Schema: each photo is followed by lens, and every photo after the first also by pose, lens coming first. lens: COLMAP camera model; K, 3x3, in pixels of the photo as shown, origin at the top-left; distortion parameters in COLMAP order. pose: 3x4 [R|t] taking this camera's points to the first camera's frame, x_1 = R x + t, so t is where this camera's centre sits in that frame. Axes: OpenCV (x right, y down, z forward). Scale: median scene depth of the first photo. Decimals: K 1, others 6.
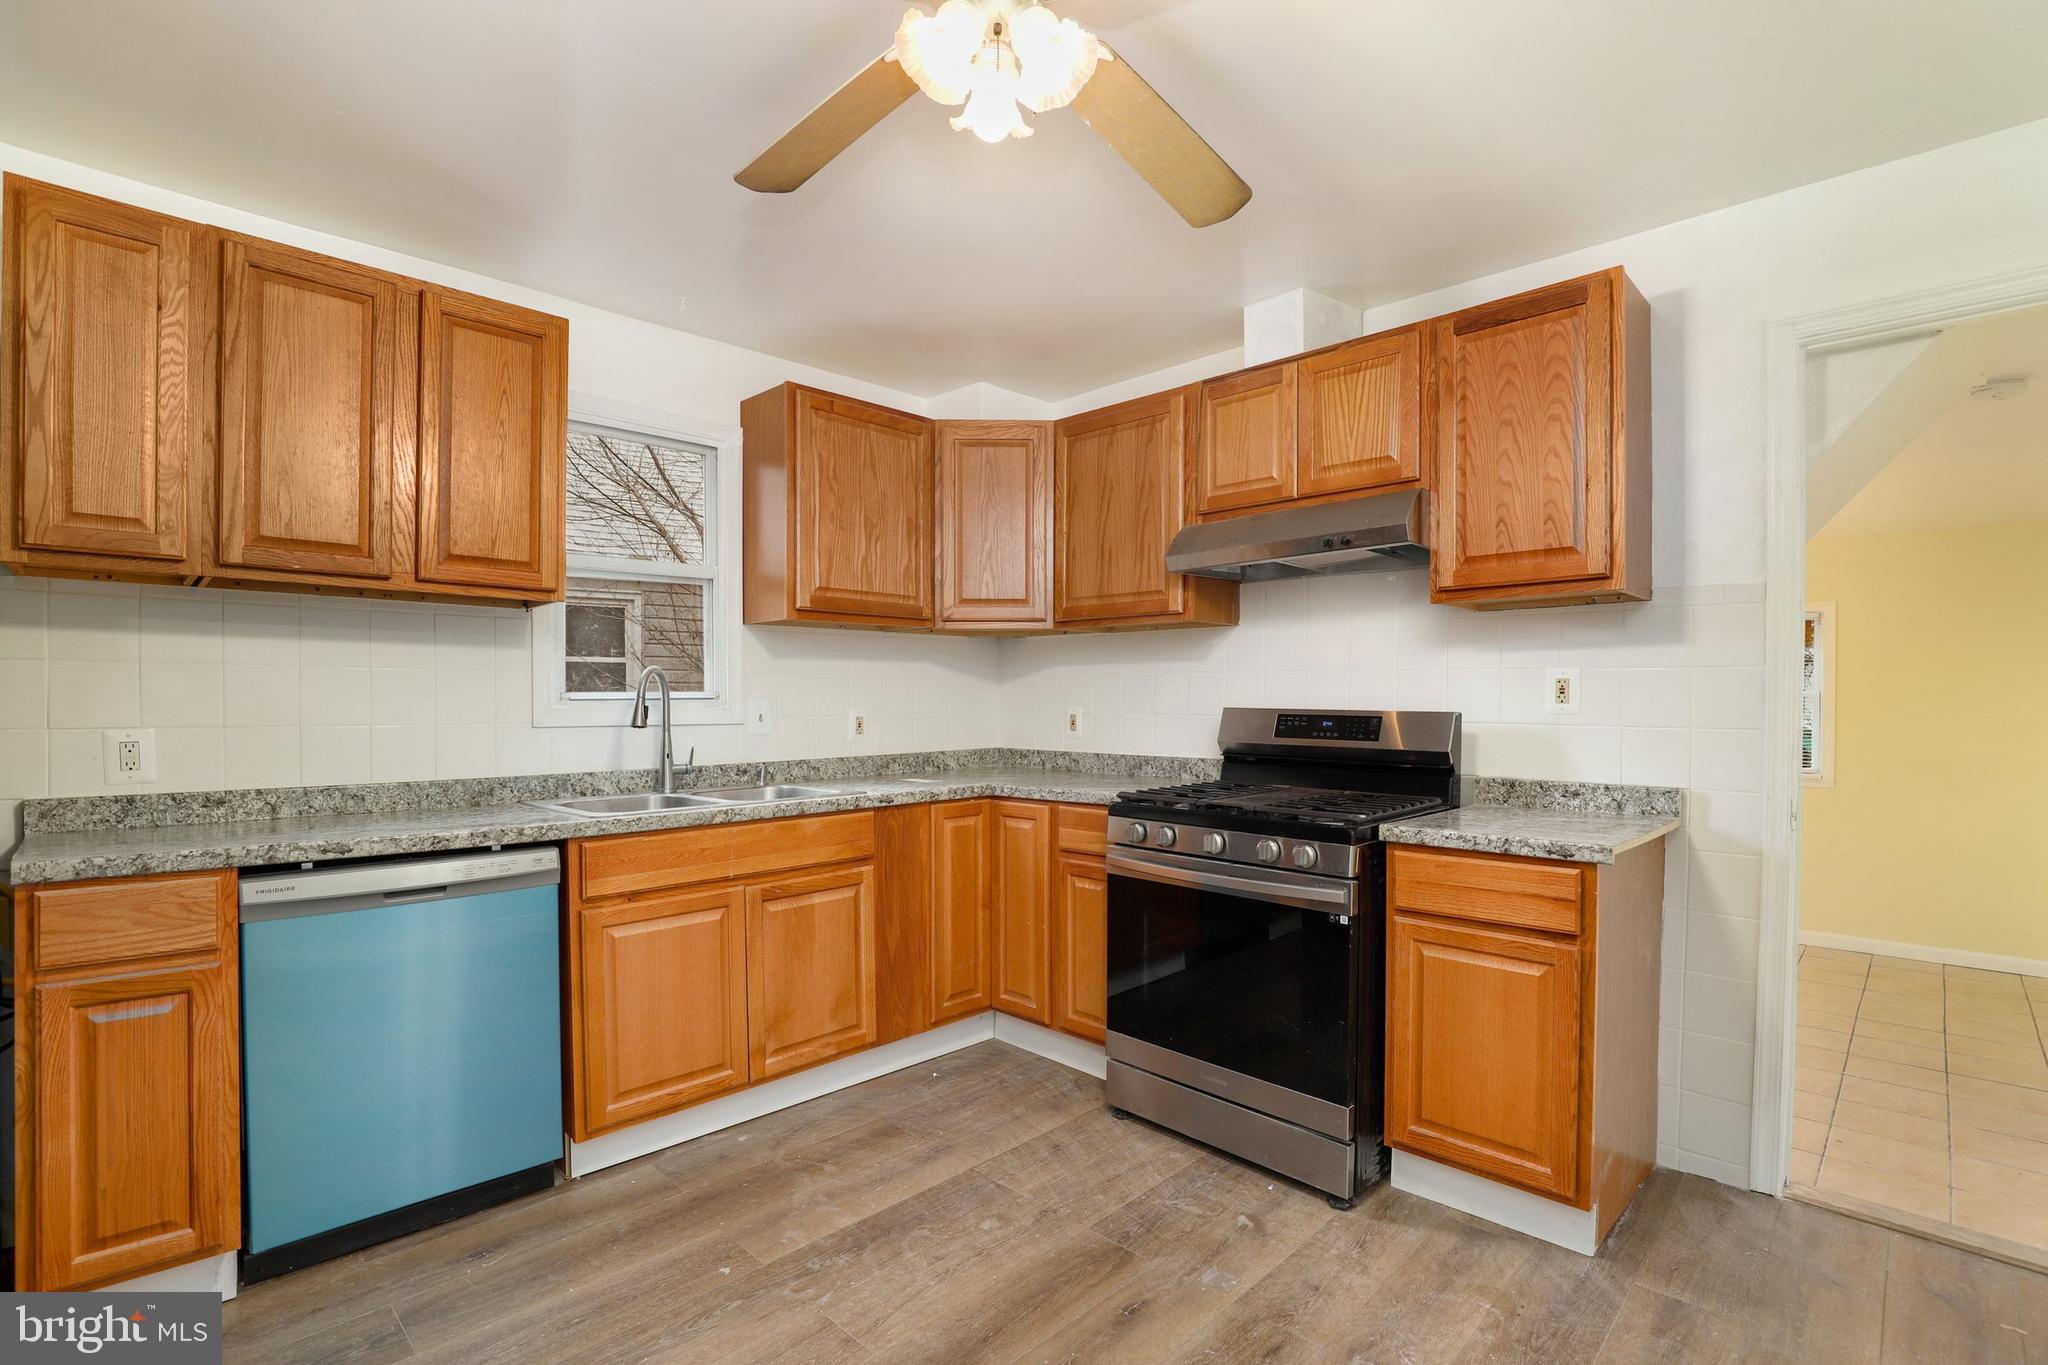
lens RADIAL K [[948.7, 0, 1036.8], [0, 948.7, 699.2], [0, 0, 1]] dist [-0.020368, 0.002178]
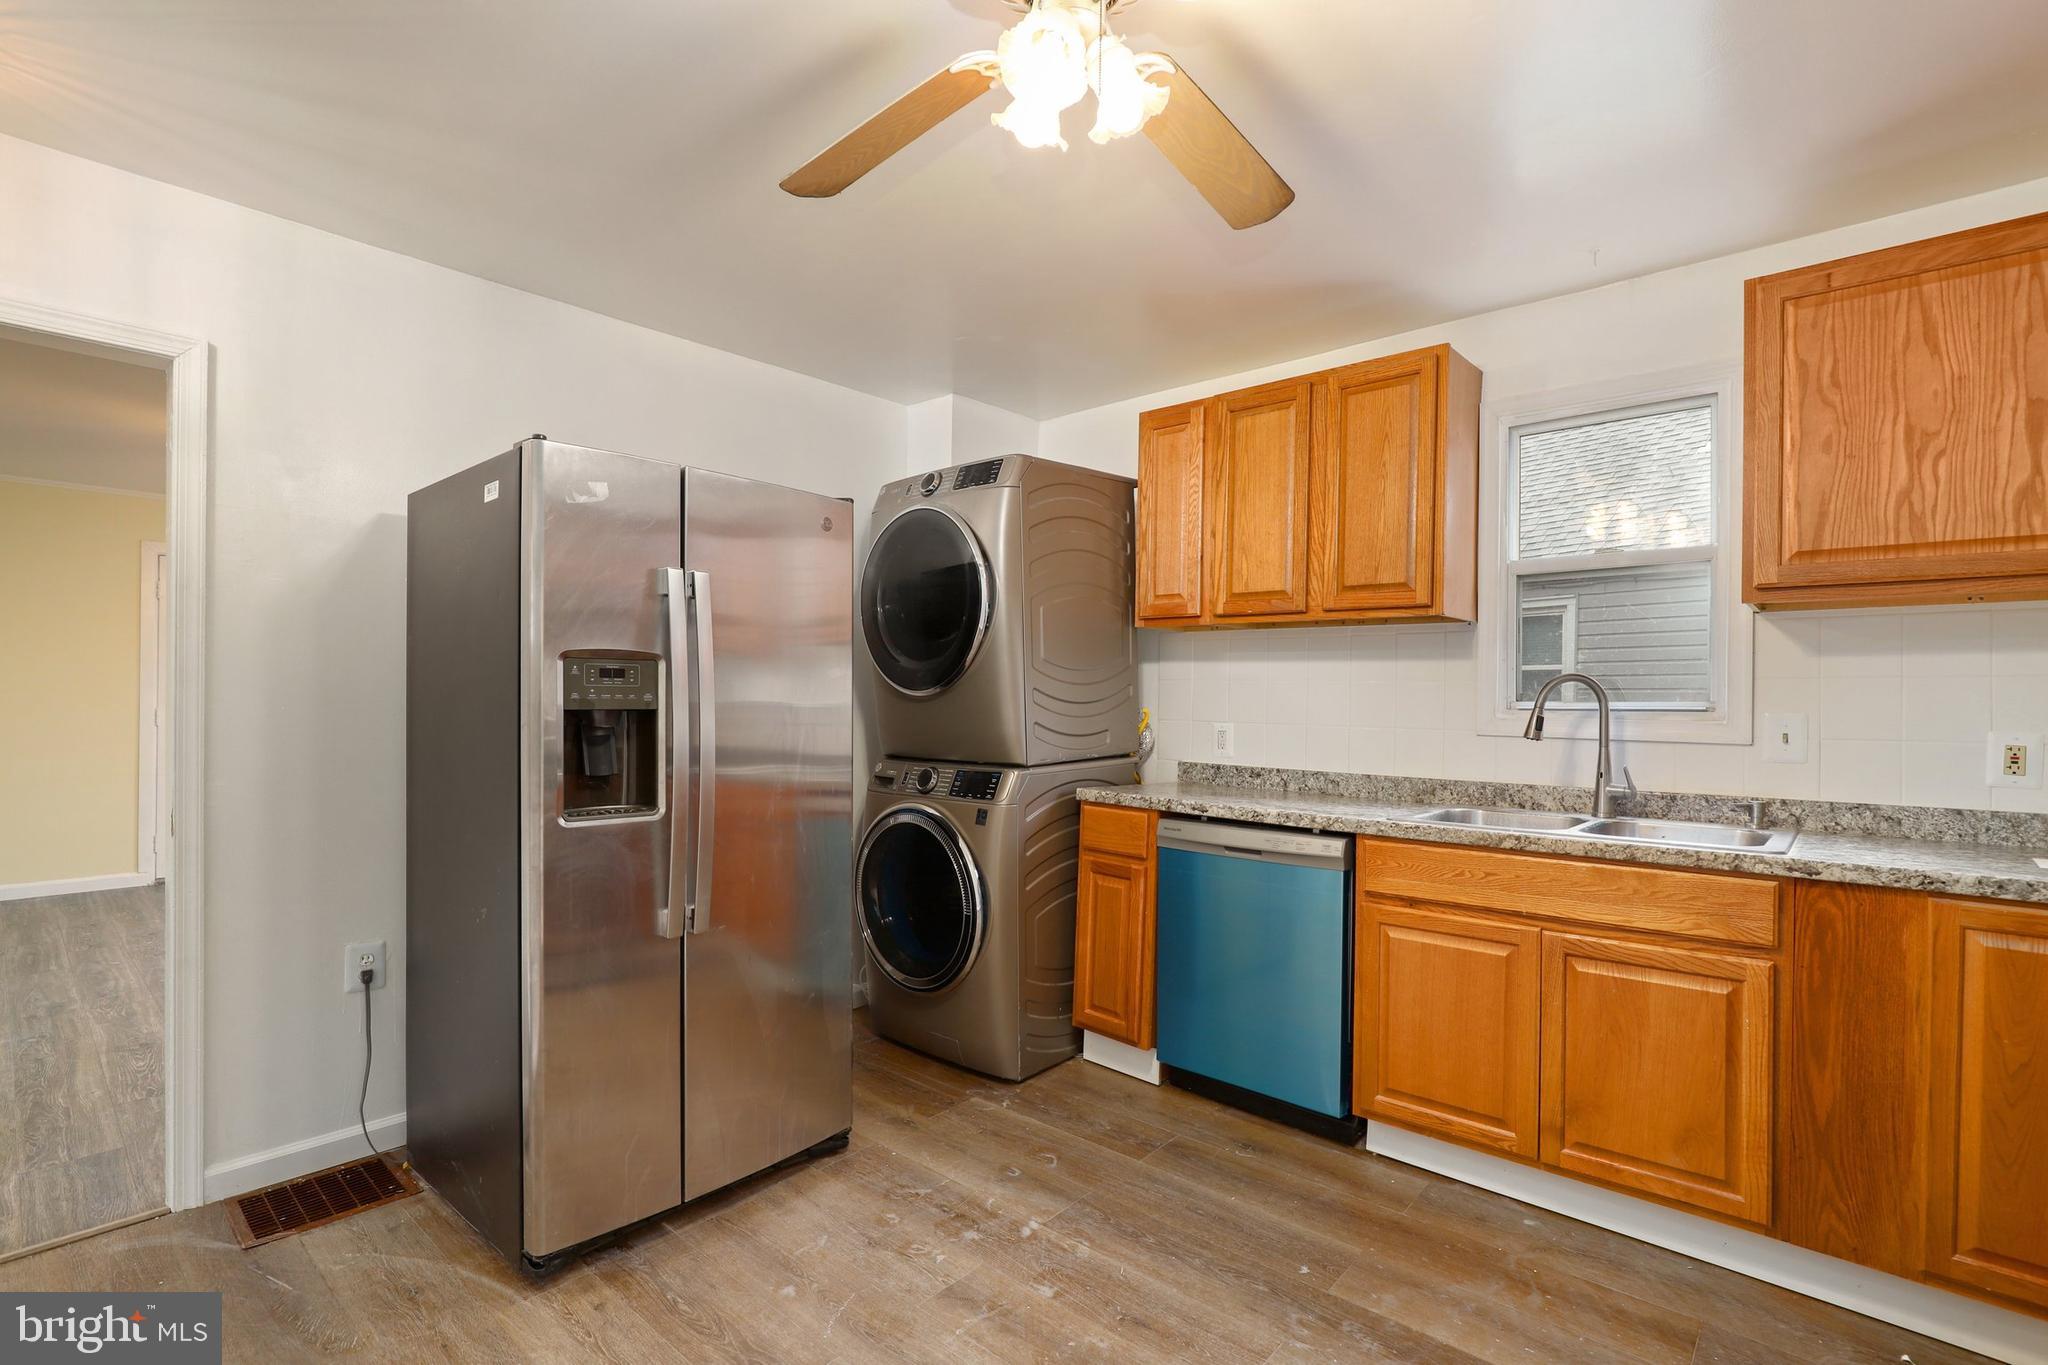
lens RADIAL K [[948.7, 0, 1033.8], [0, 948.7, 687.6], [0, 0, 1]] dist [-0.020368, 0.002178]
pose [[0.053156, -0.011467, -0.998520, 0.539993], [-0.013625, 0.999833, -0.012208, -0.003585], [0.998493, 0.014254, 0.052991, 0.517351]]
